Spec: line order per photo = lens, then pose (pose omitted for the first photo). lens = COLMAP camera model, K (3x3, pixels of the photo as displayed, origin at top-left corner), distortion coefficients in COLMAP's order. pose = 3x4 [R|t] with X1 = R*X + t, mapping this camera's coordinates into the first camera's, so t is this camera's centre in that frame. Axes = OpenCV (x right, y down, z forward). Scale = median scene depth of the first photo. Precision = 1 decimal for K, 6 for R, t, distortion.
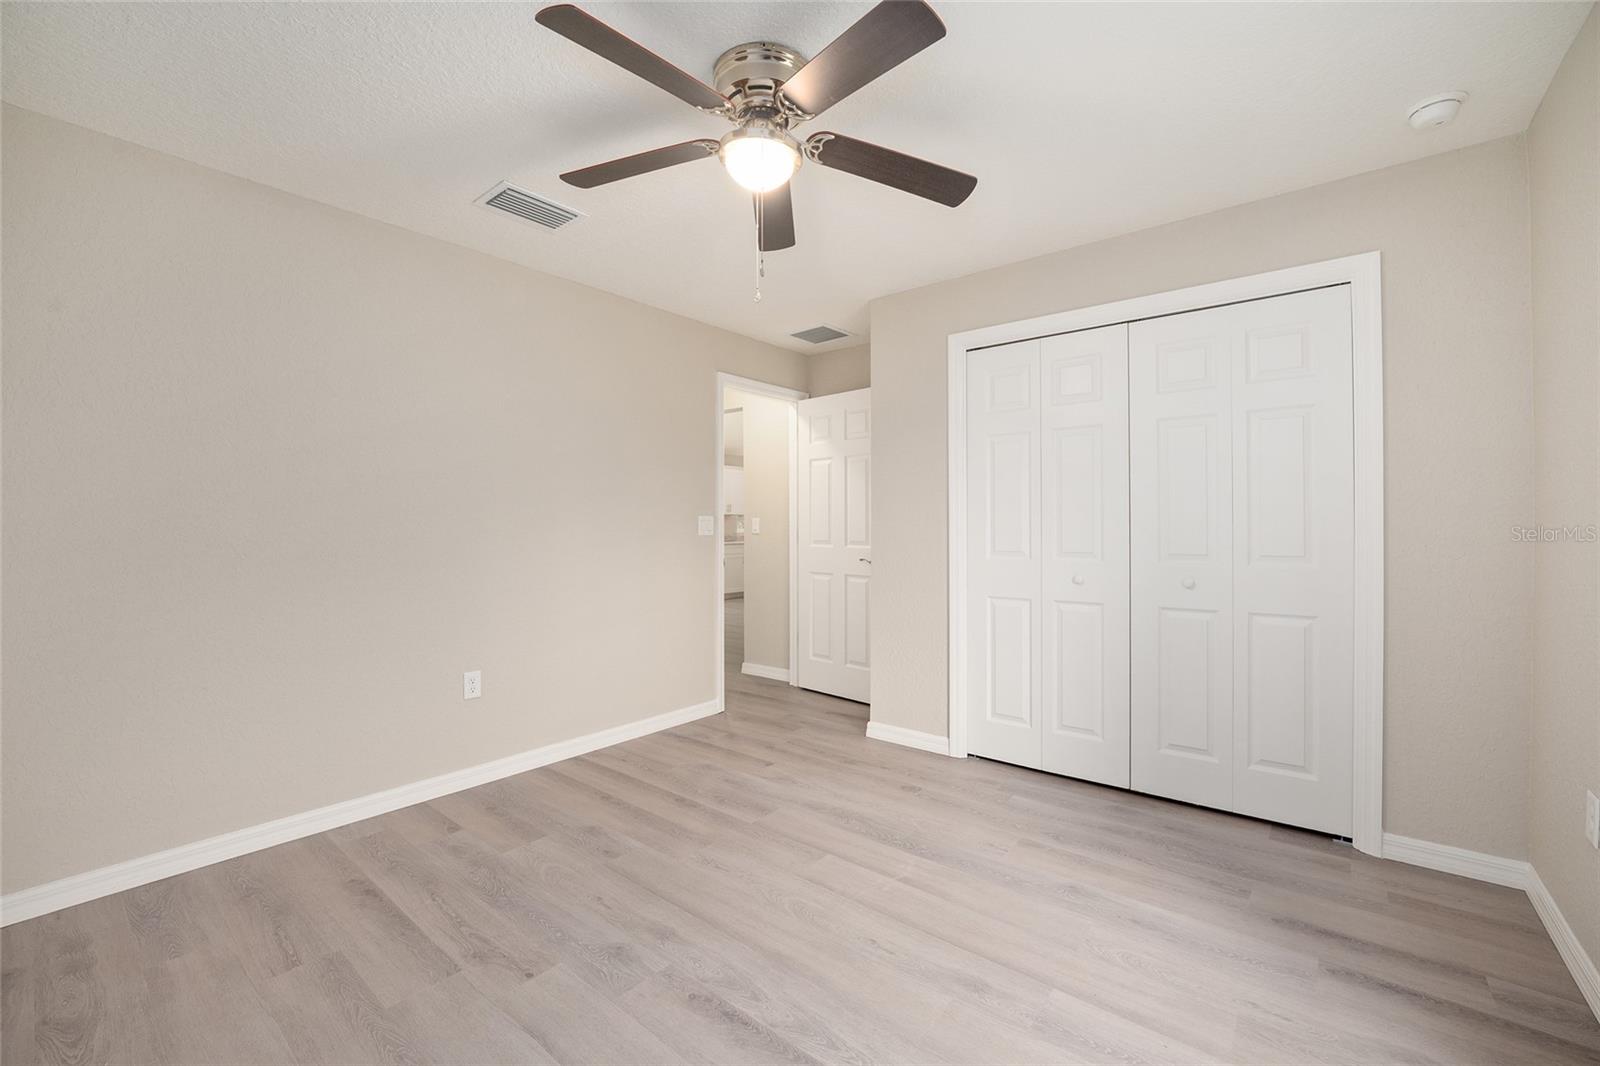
lens RADIAL K [[643.1, 0, 805.2], [0, 643.1, 535.3], [0, 0, 1]] dist [-0.030410, 0.005226]
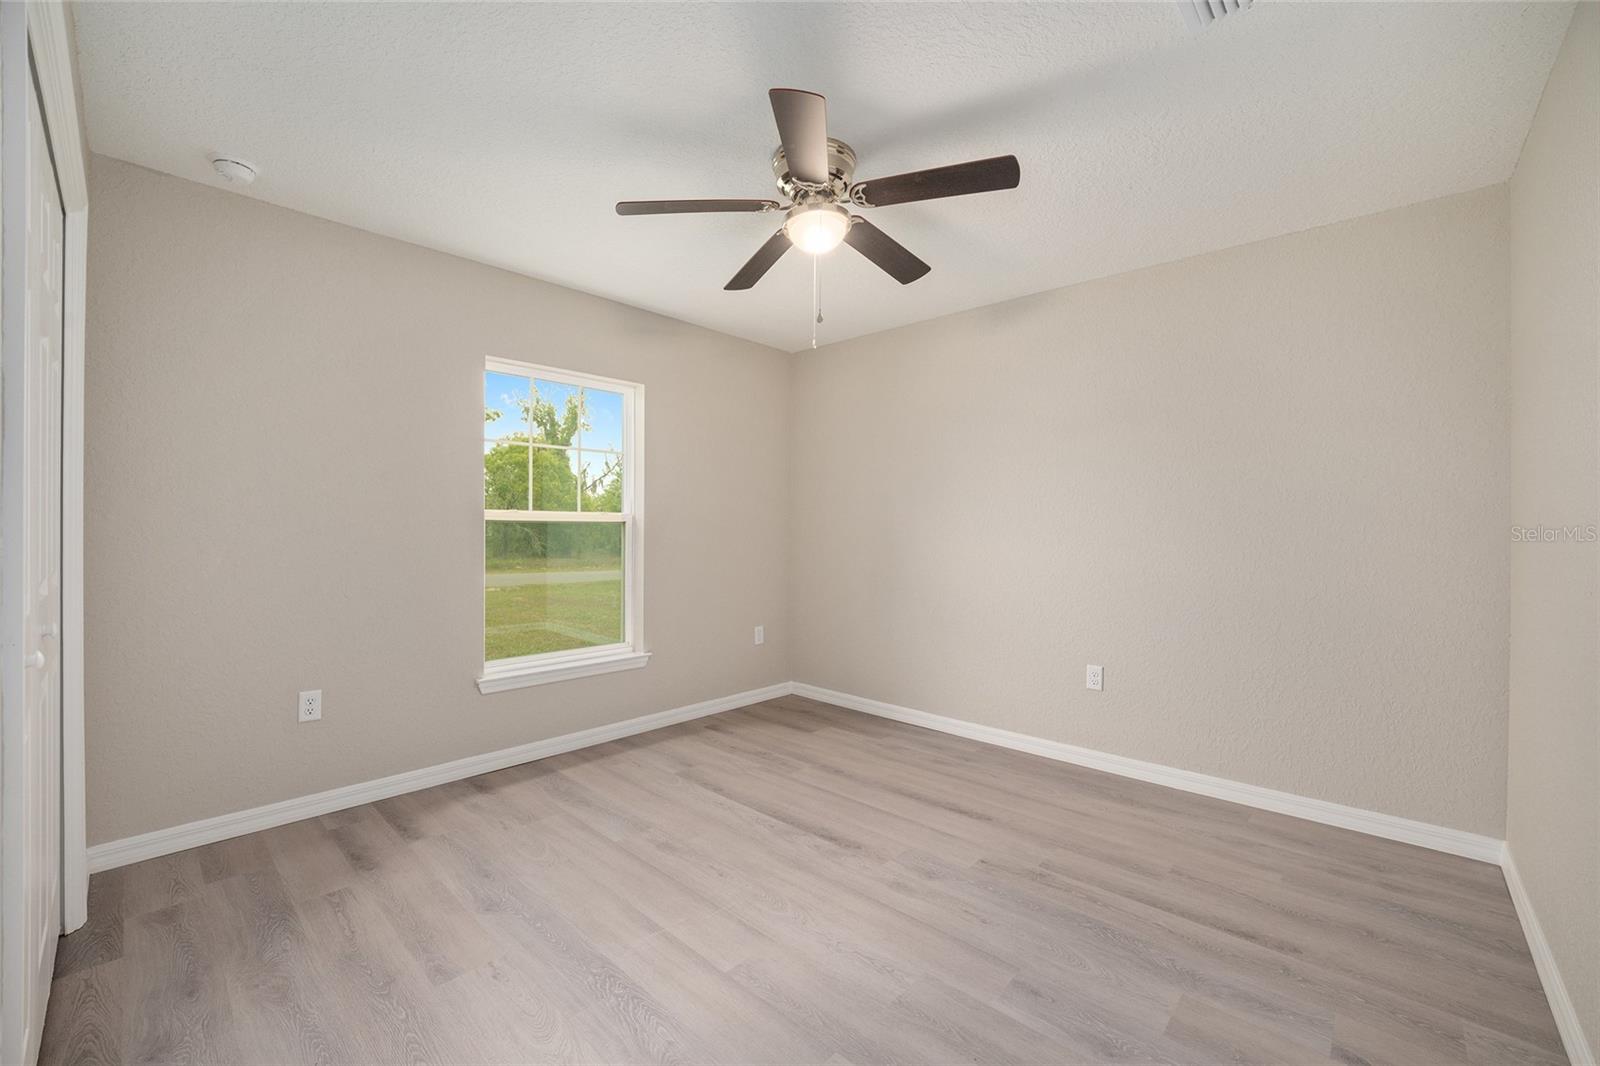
lens RADIAL K [[656.9, 0, 788.6], [0, 656.9, 518.8], [0, 0, 1]] dist [-0.028586, 0.006101]
pose [[-0.996228, -0.002253, 0.086742, -0.118240], [-0.001864, 0.999988, 0.004560, -0.038310], [-0.086751, 0.004381, -0.996220, 2.060903]]
